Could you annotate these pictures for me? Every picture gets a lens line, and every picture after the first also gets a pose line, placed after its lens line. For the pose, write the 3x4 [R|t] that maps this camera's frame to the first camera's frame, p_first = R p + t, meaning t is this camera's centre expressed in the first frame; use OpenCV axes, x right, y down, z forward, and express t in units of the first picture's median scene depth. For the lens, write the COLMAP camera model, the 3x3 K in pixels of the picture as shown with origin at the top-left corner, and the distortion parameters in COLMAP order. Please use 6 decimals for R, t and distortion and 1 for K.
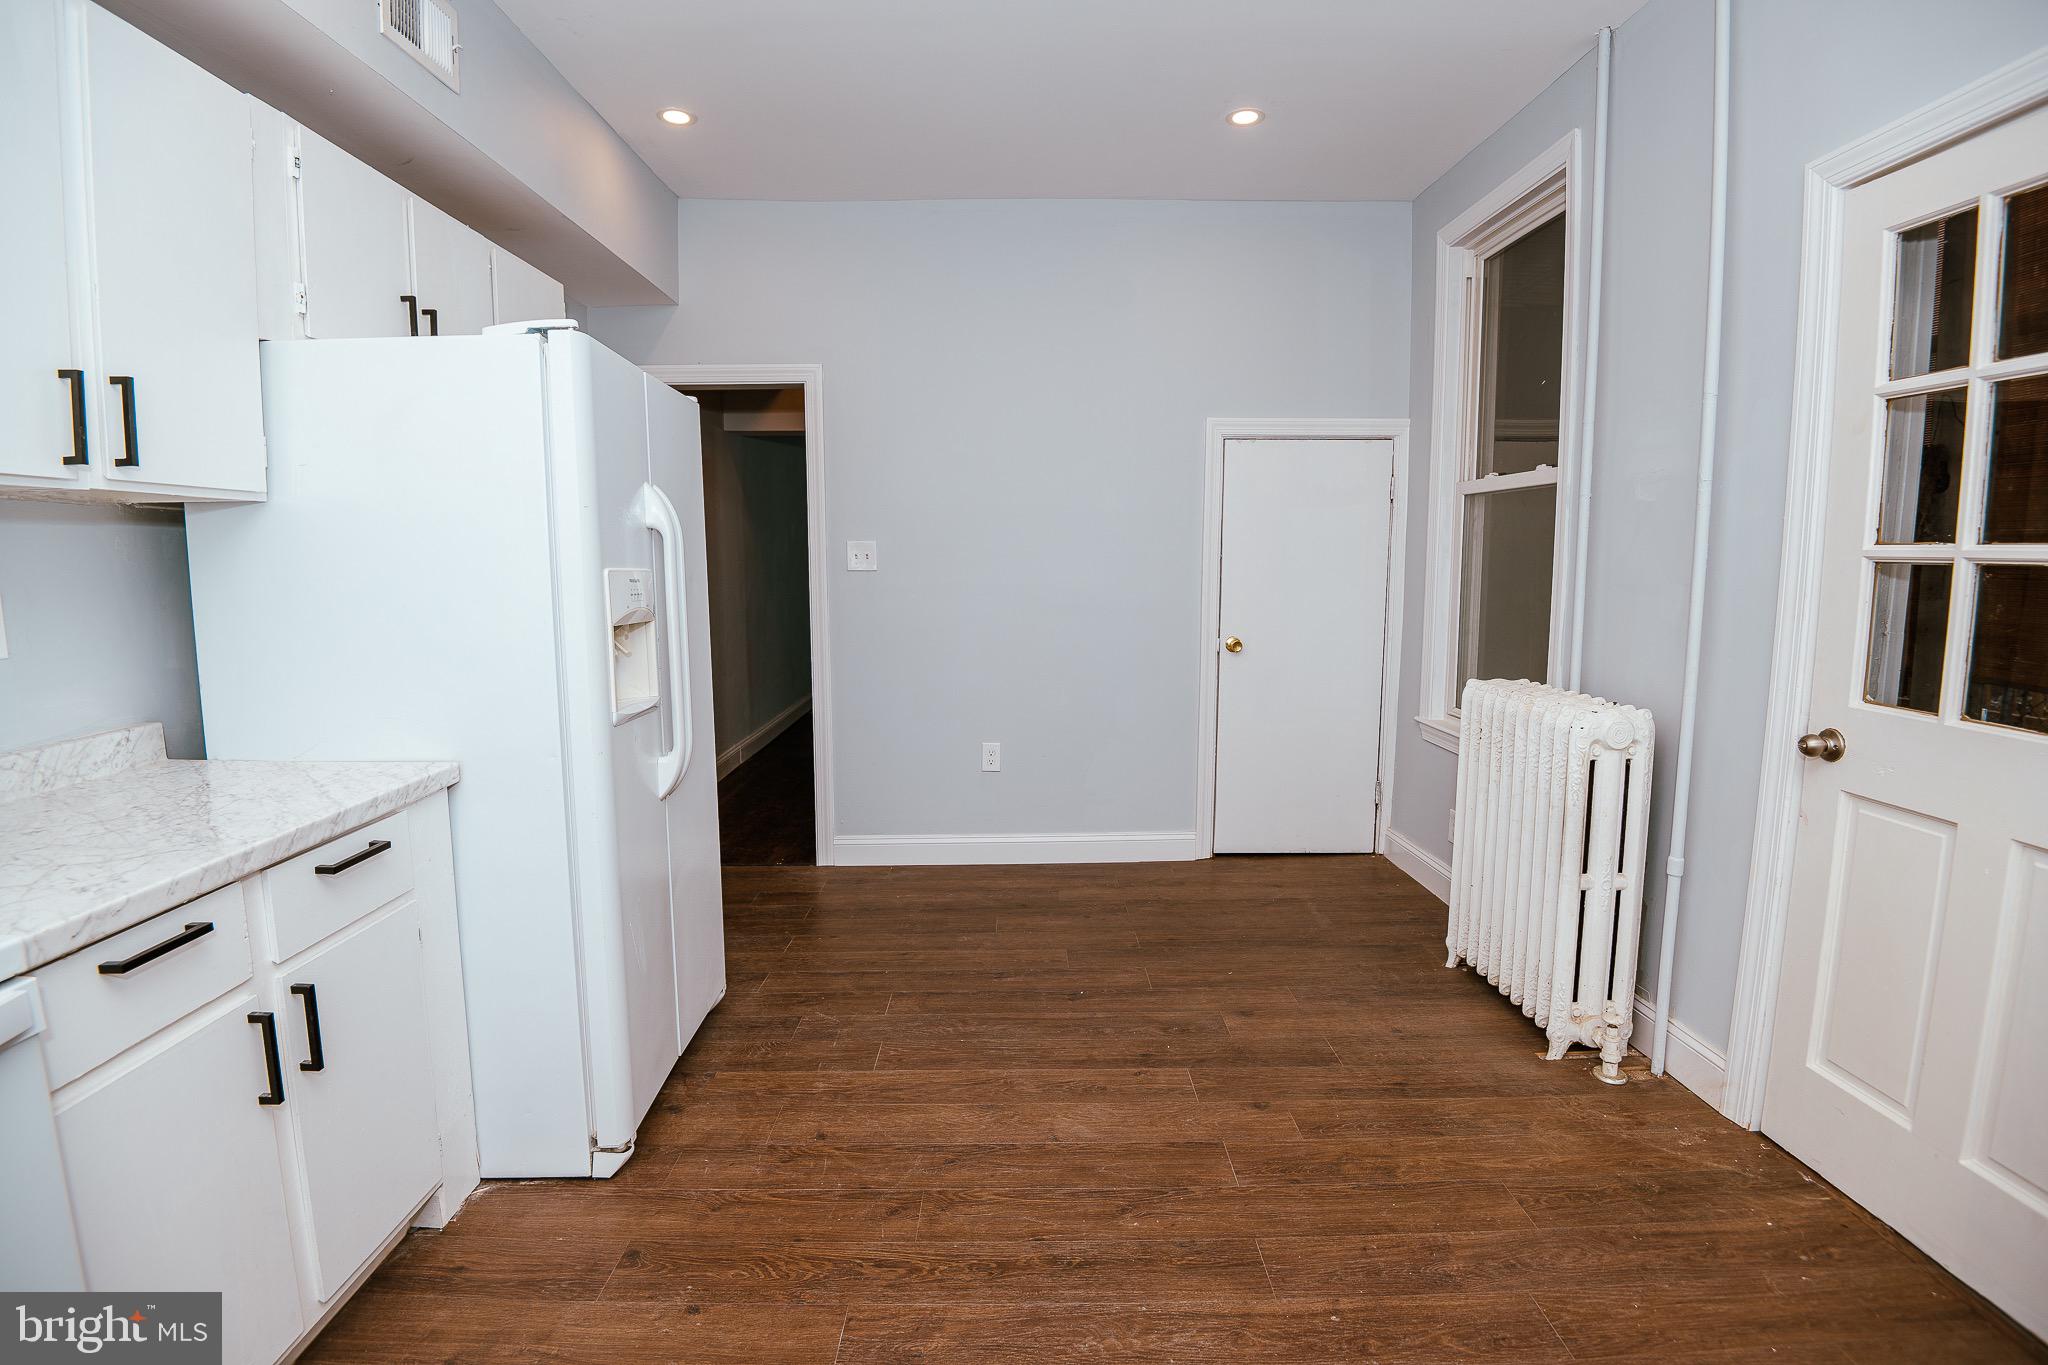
lens RADIAL K [[957.5, 0, 1020.2], [0, 957.5, 659.2], [0, 0, 1]] dist [-0.025170, -0.016429]
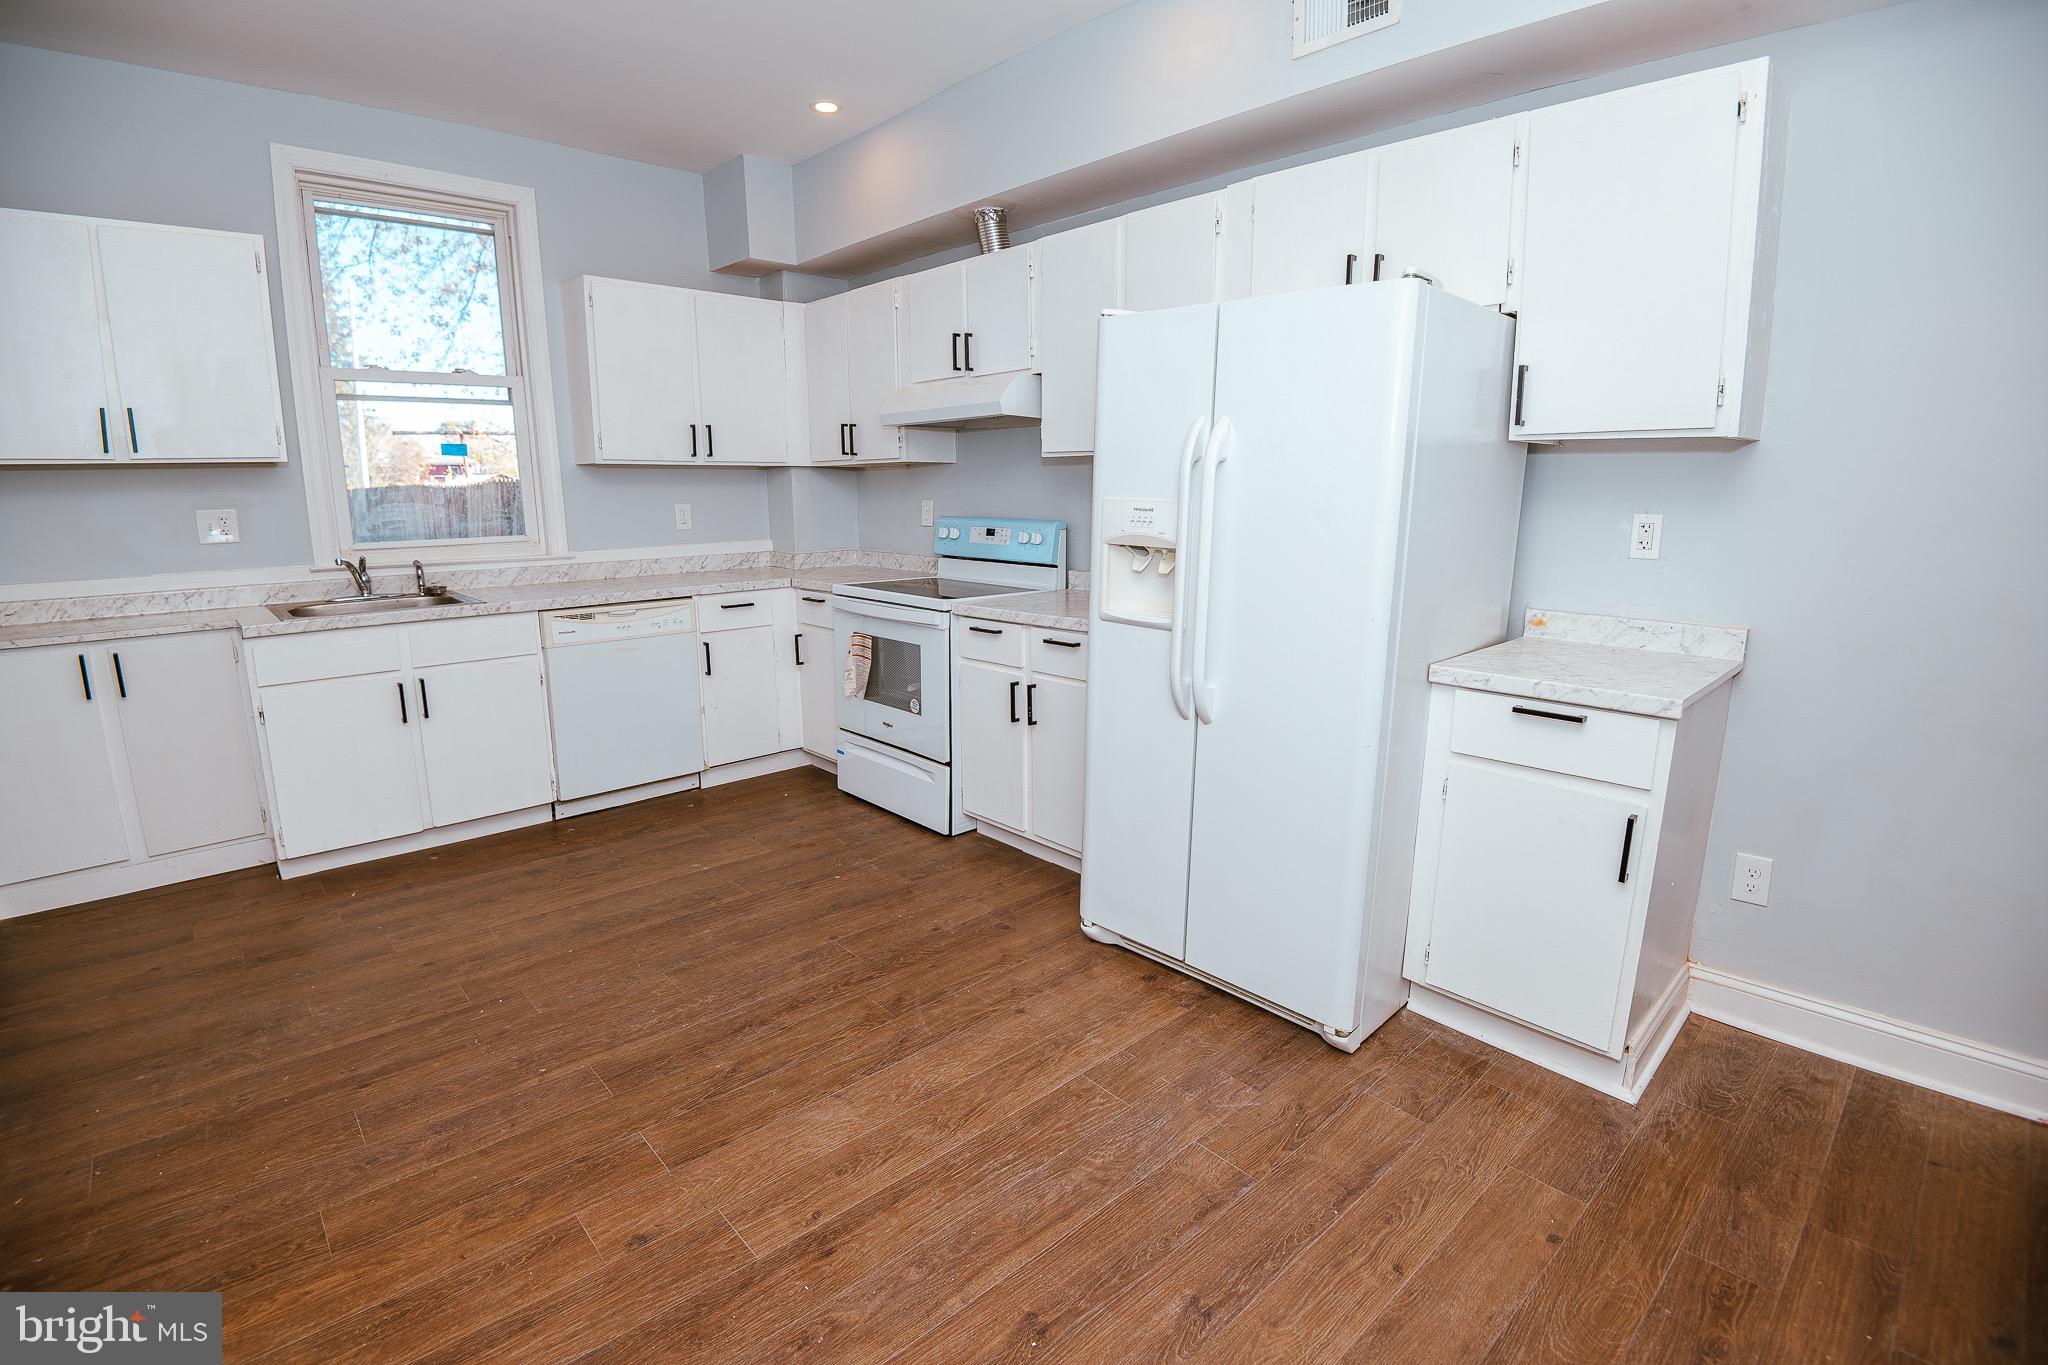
lens RADIAL K [[957.5, 0, 1020.2], [0, 957.5, 659.2], [0, 0, 1]] dist [-0.025170, -0.016429]
pose [[-0.739568, 0.129619, -0.660483, 0.524156], [-0.065921, 0.962616, 0.262727, -0.212307], [0.669846, 0.237844, -0.703375, 1.839791]]
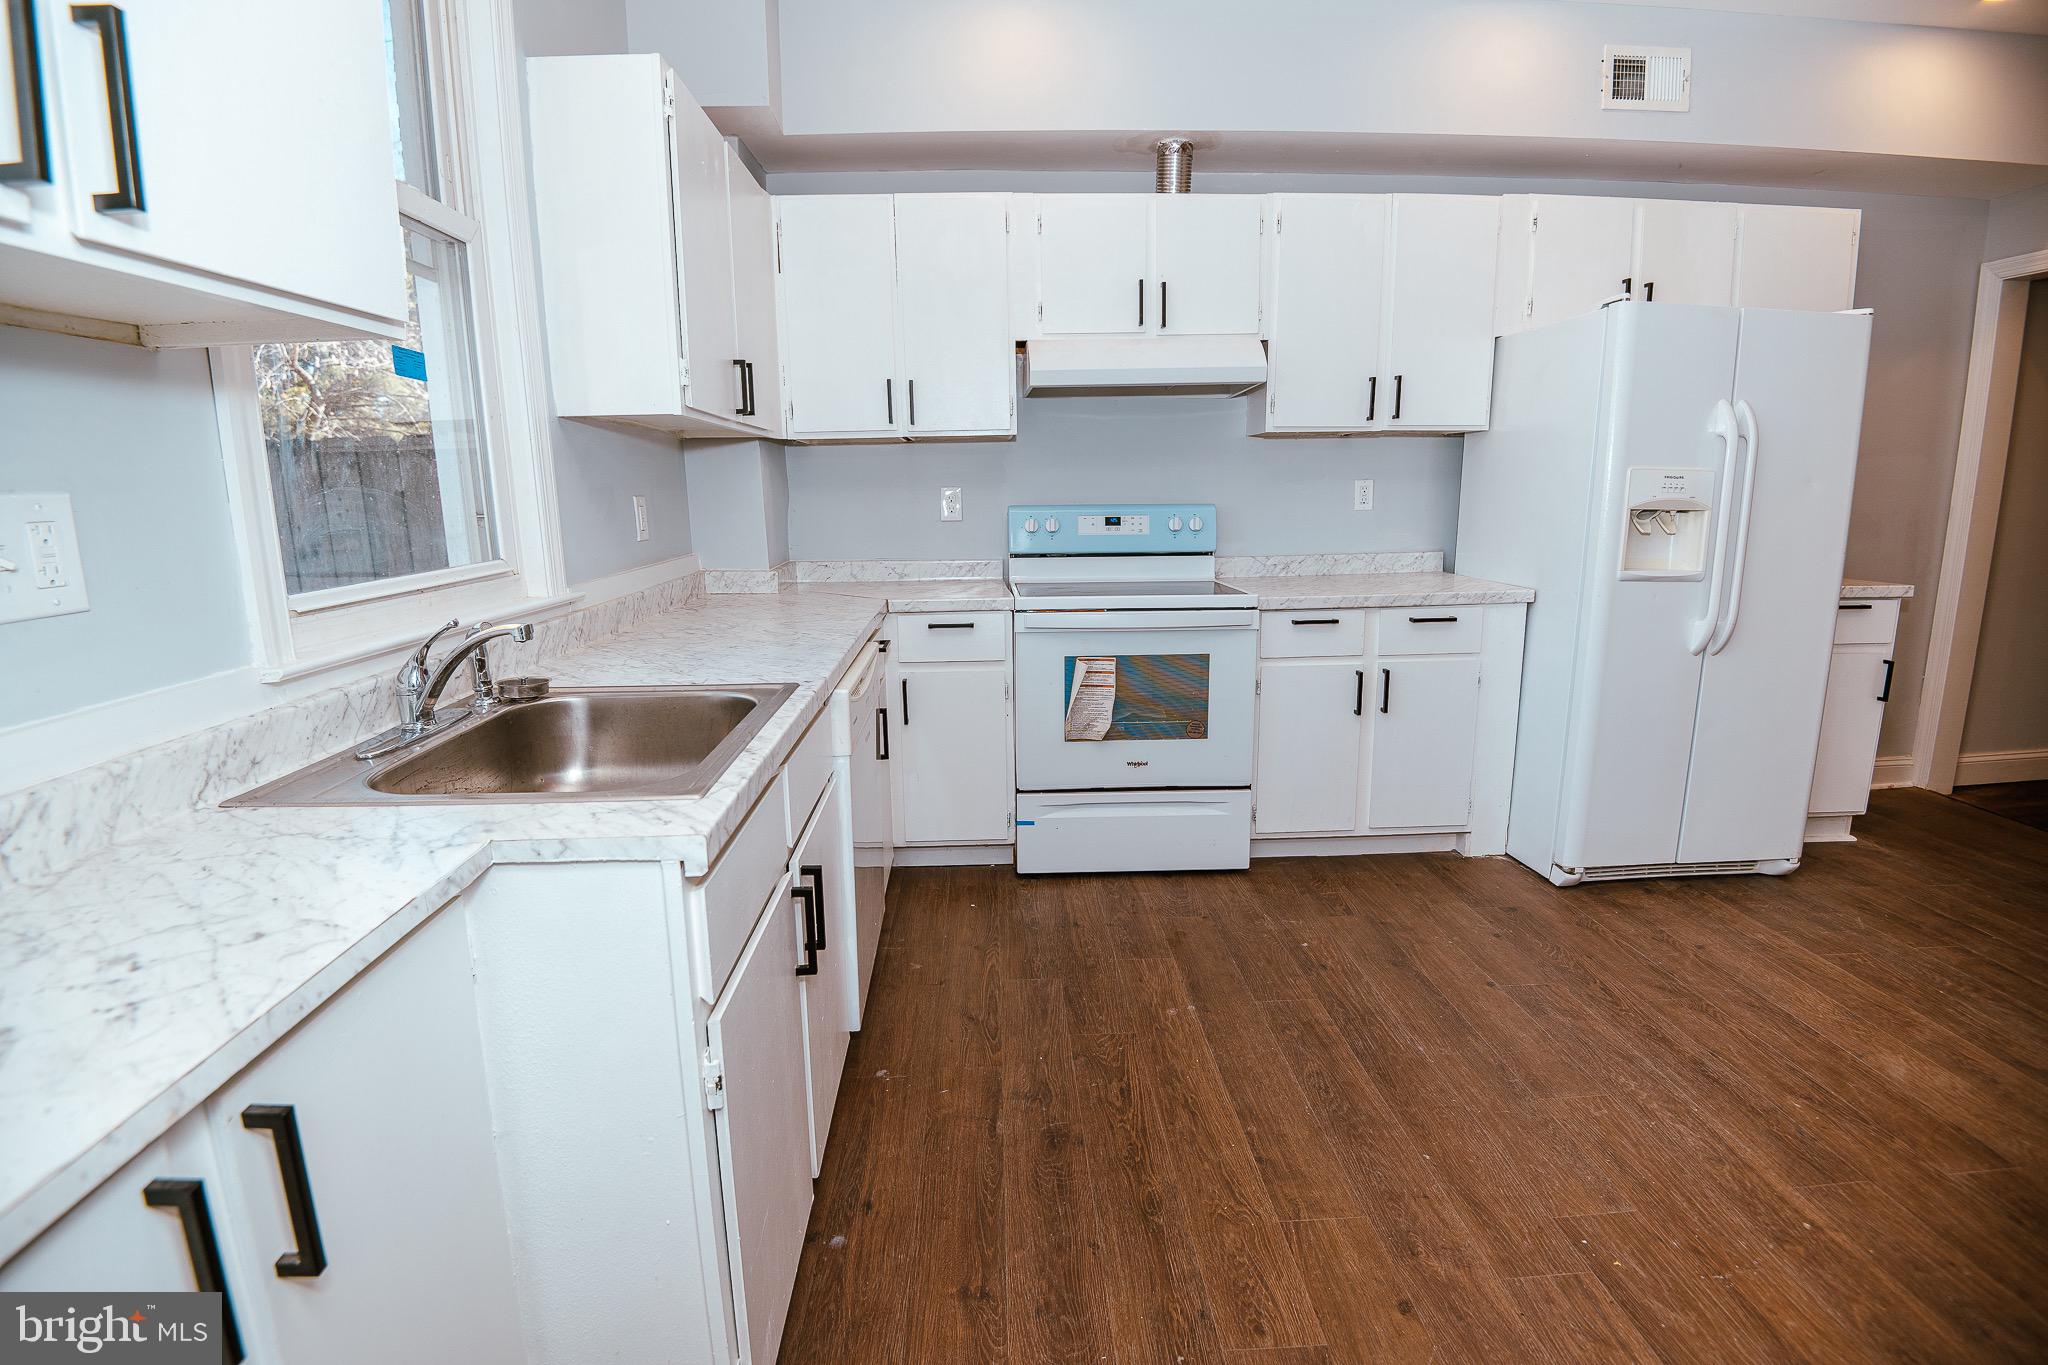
lens RADIAL K [[957.5, 0, 1020.2], [0, 957.5, 659.2], [0, 0, 1]] dist [-0.025170, -0.016429]
pose [[0.034646, 0.181057, -0.982862, 0.929854], [-0.096801, 0.979436, 0.177014, 0.022246], [0.994701, 0.089009, 0.051460, 0.056509]]
